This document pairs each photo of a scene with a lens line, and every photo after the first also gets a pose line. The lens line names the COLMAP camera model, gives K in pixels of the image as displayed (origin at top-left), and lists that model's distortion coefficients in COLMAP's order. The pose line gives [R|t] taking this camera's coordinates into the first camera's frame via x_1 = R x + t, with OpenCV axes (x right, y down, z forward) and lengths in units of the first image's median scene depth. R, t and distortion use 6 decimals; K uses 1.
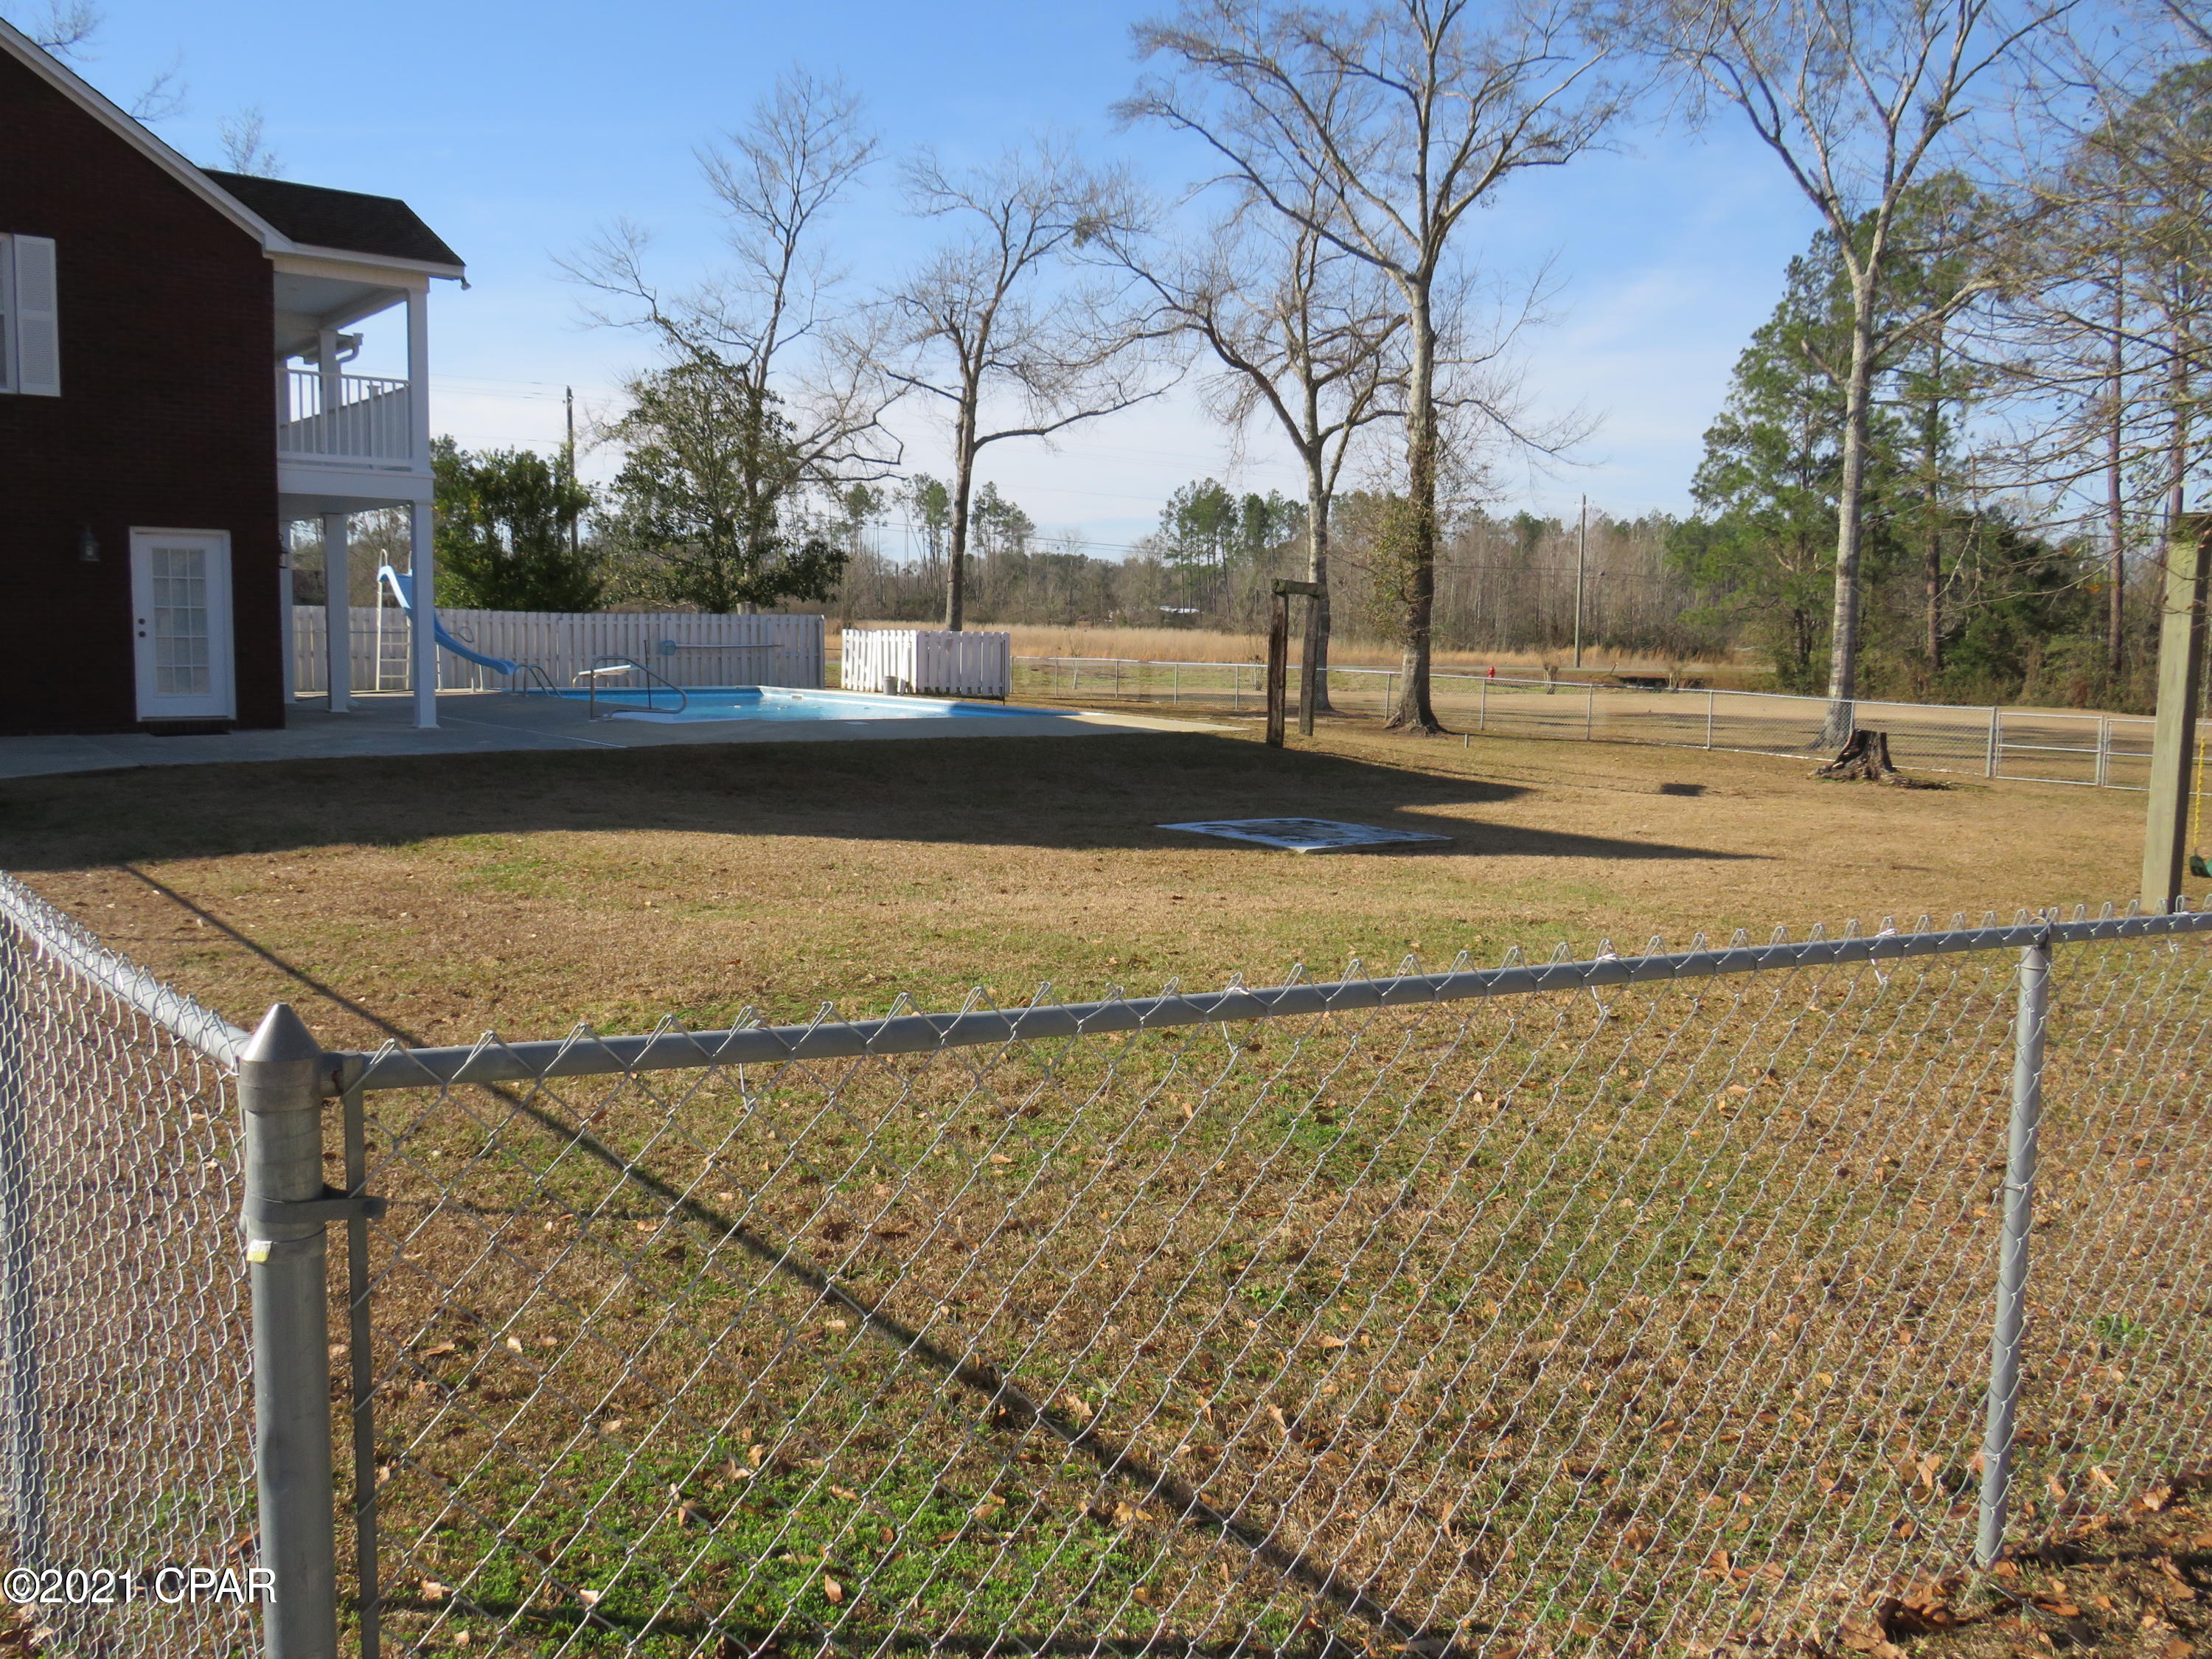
lens RADIAL K [[1725.6, 0, 1106.0], [0, 1725.6, 829.5], [0, 0, 1]] dist [-0.001427, -0.006735]
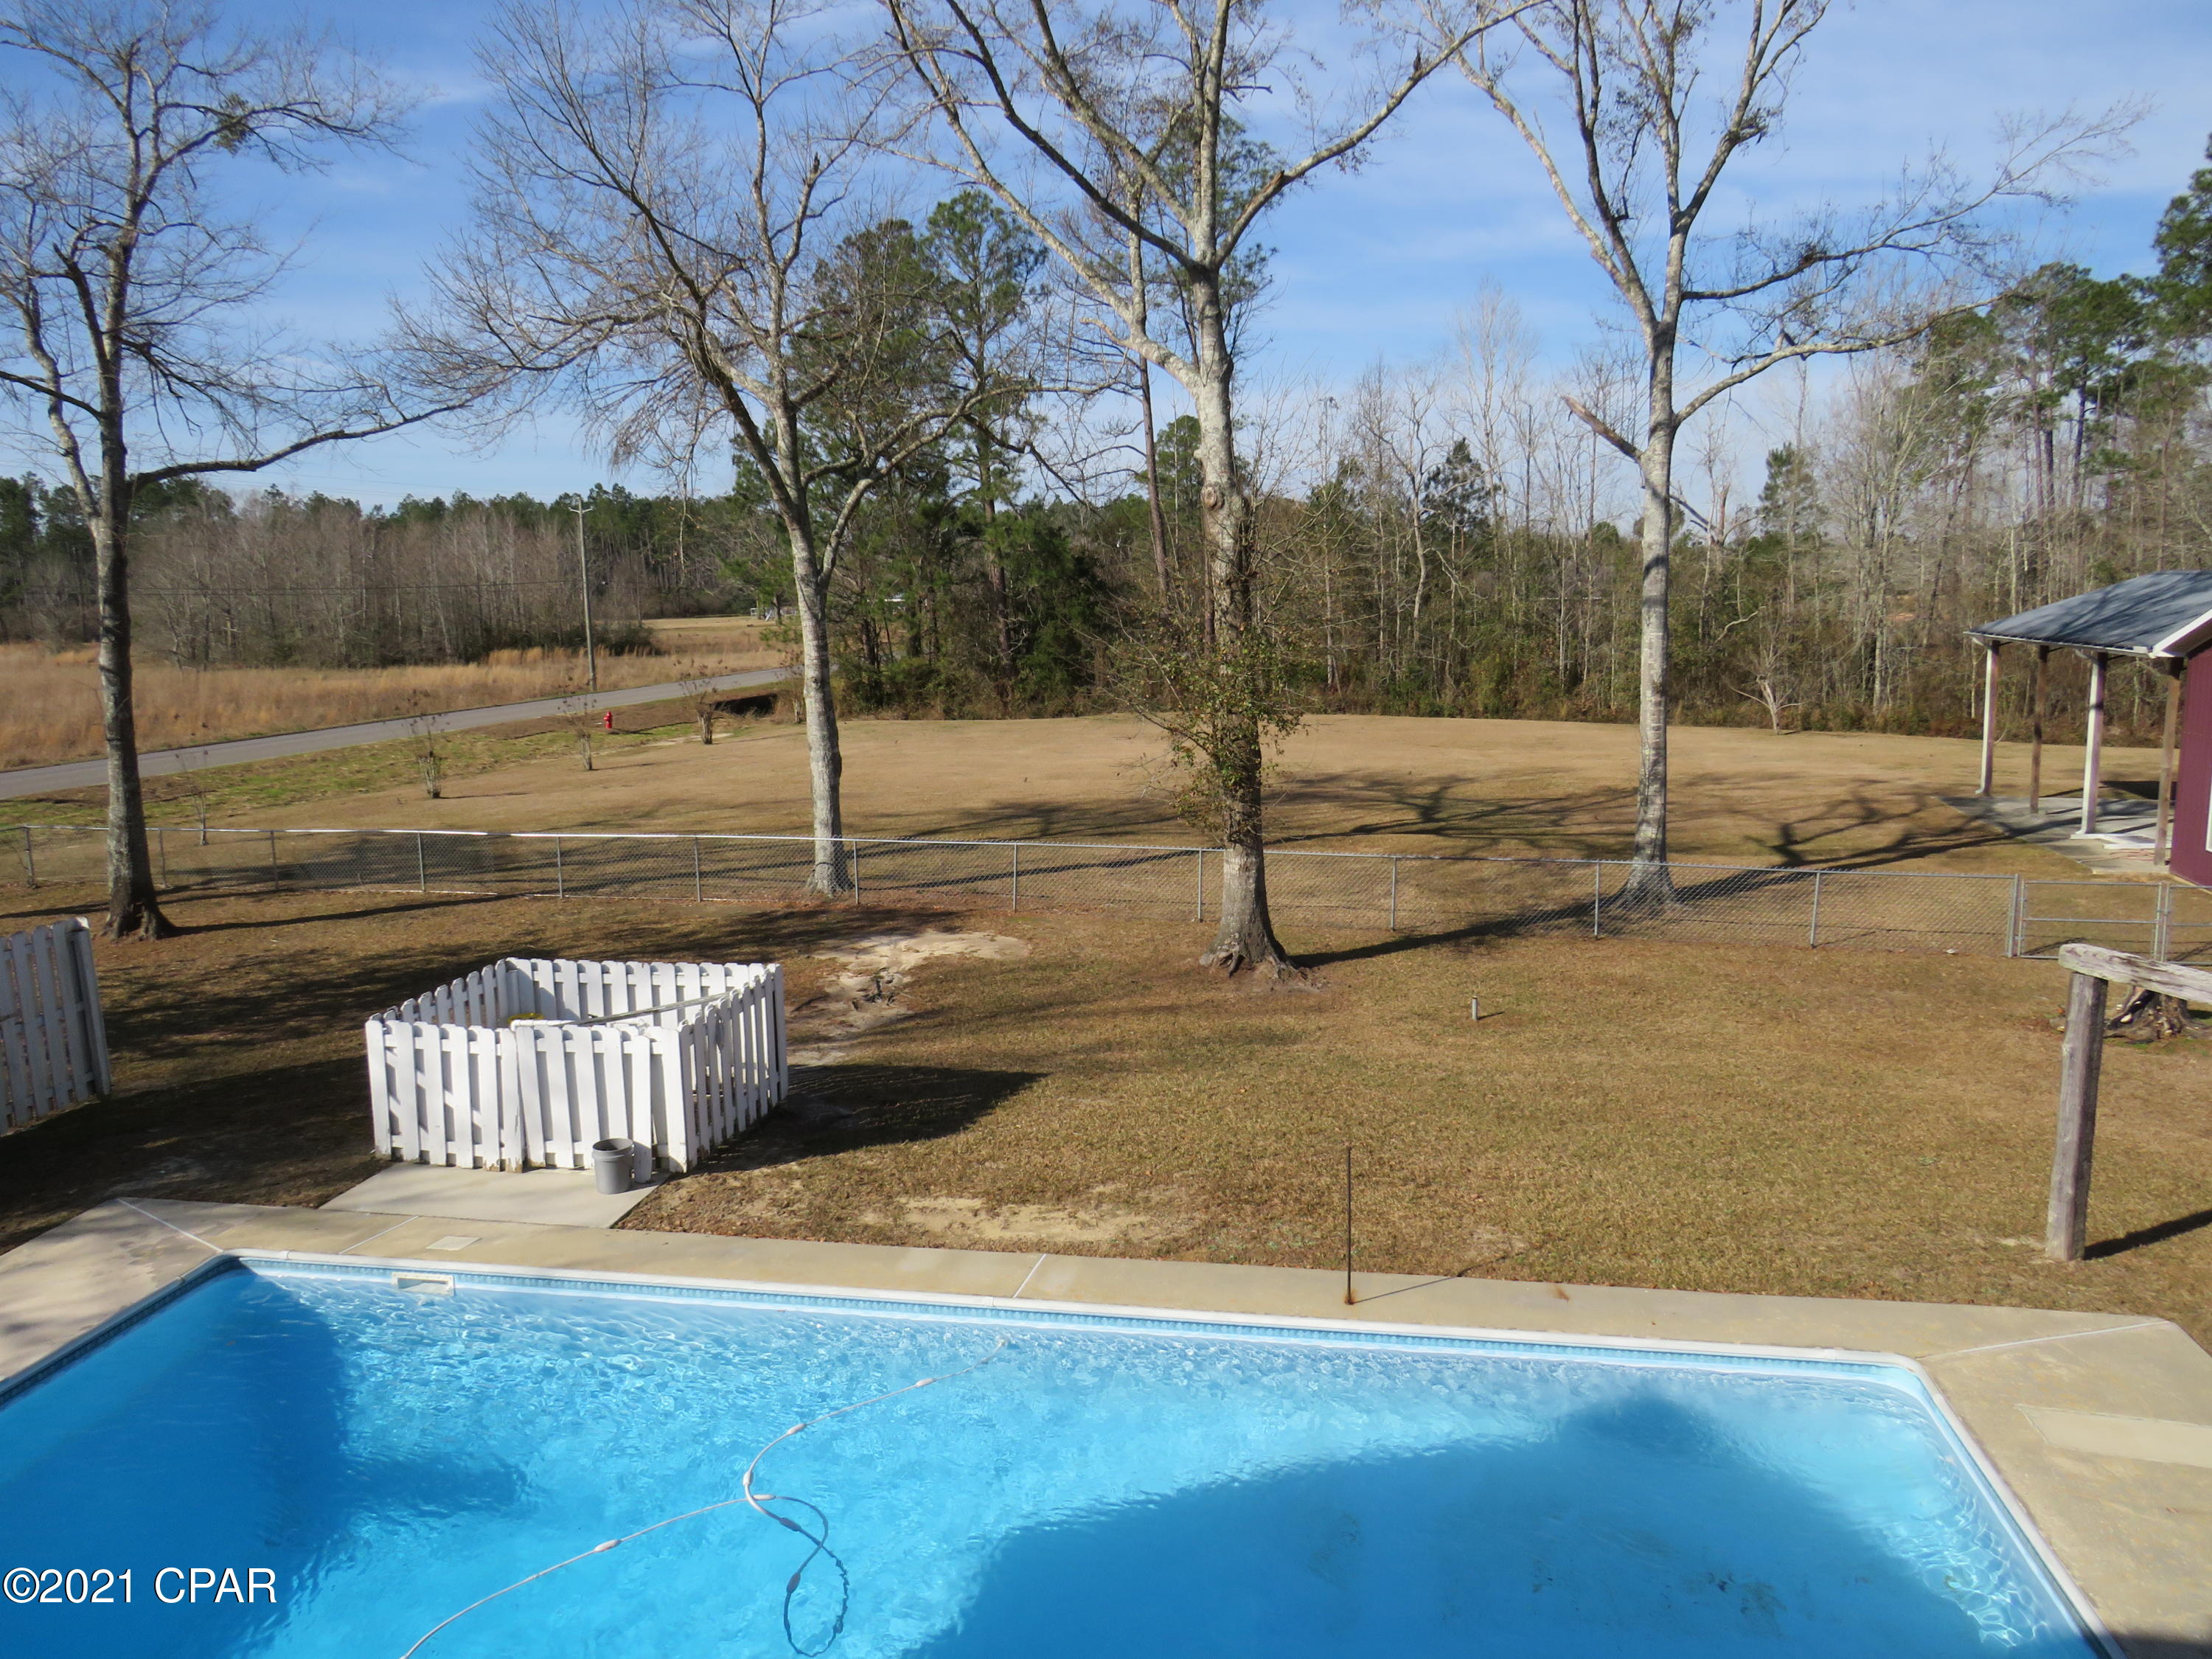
lens RADIAL K [[1573.0, 0, 1106.0], [0, 1573.0, 829.5], [0, 0, 1]] dist [-0.037916, 0.029450]
pose [[0.760304, -0.135170, 0.635347, -0.170785], [0.113274, 0.990712, 0.075221, -0.118743], [-0.639614, 0.014777, 0.768554, 0.424109]]
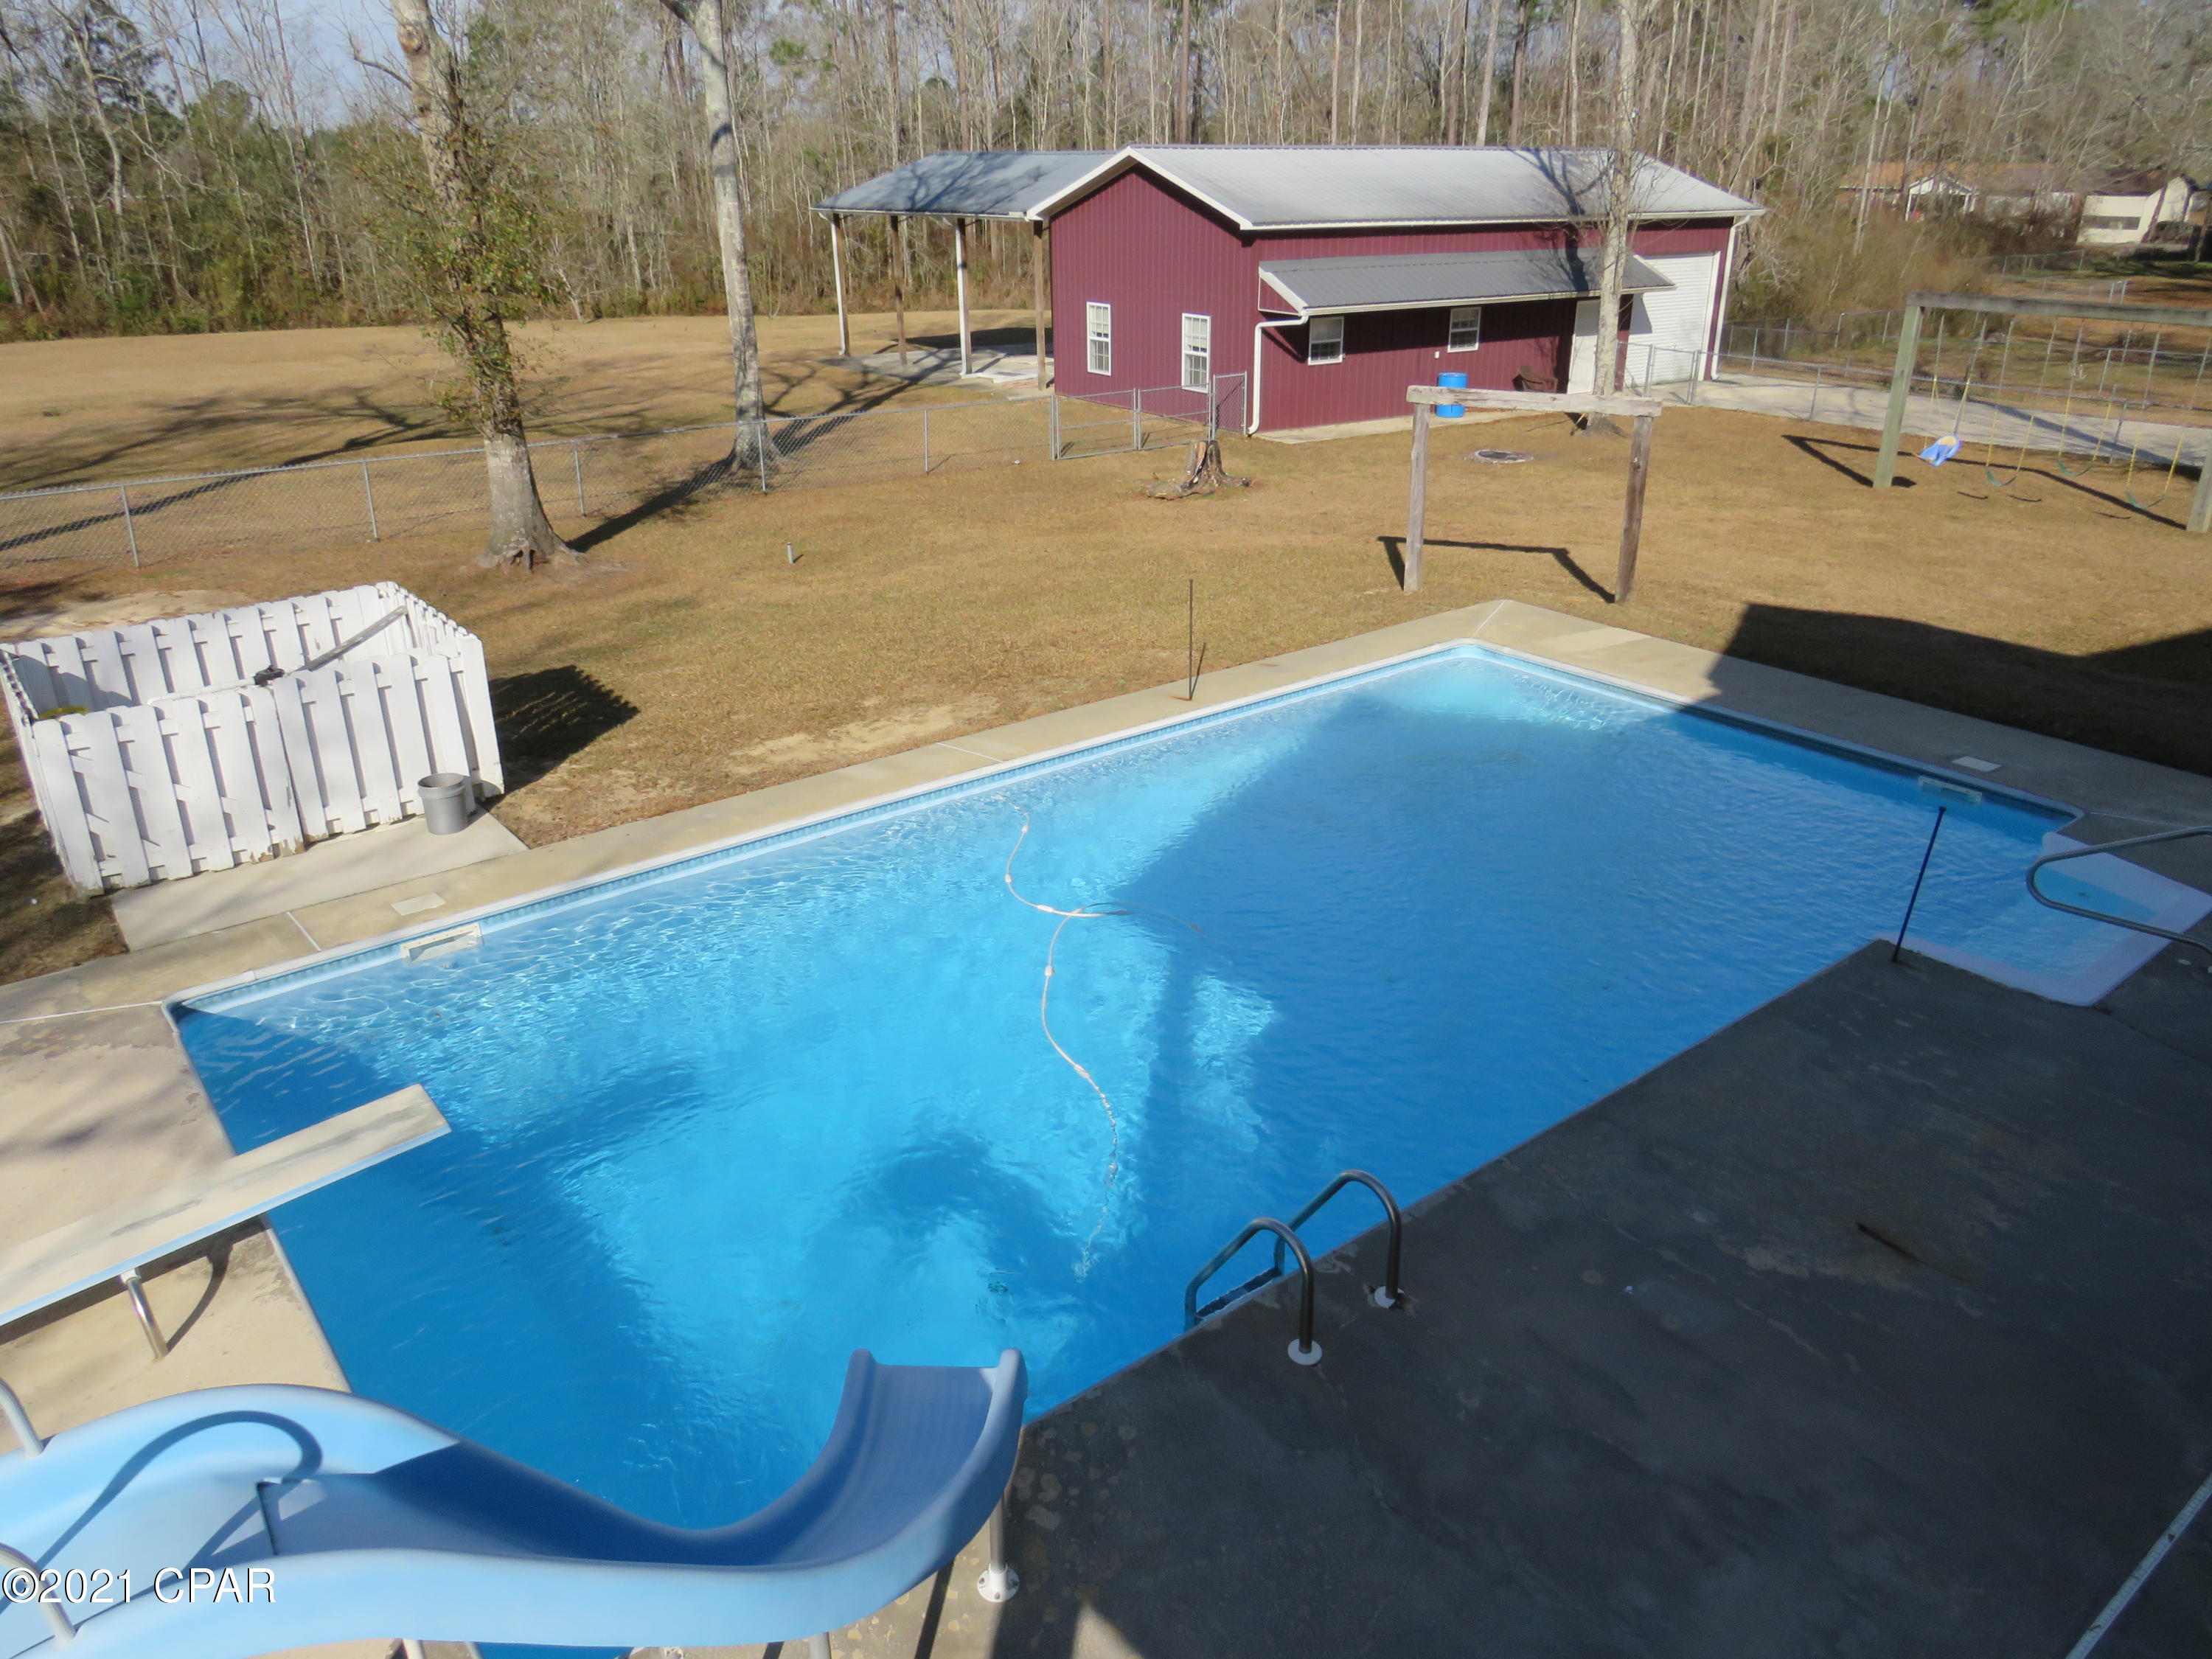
lens RADIAL K [[1573.0, 0, 1106.0], [0, 1573.0, 829.5], [0, 0, 1]] dist [-0.037916, 0.029450]
pose [[0.023823, -0.414391, 0.909787, -0.283495], [0.130954, 0.903498, 0.408097, -0.131329], [-0.991102, 0.109418, 0.075790, 0.559084]]
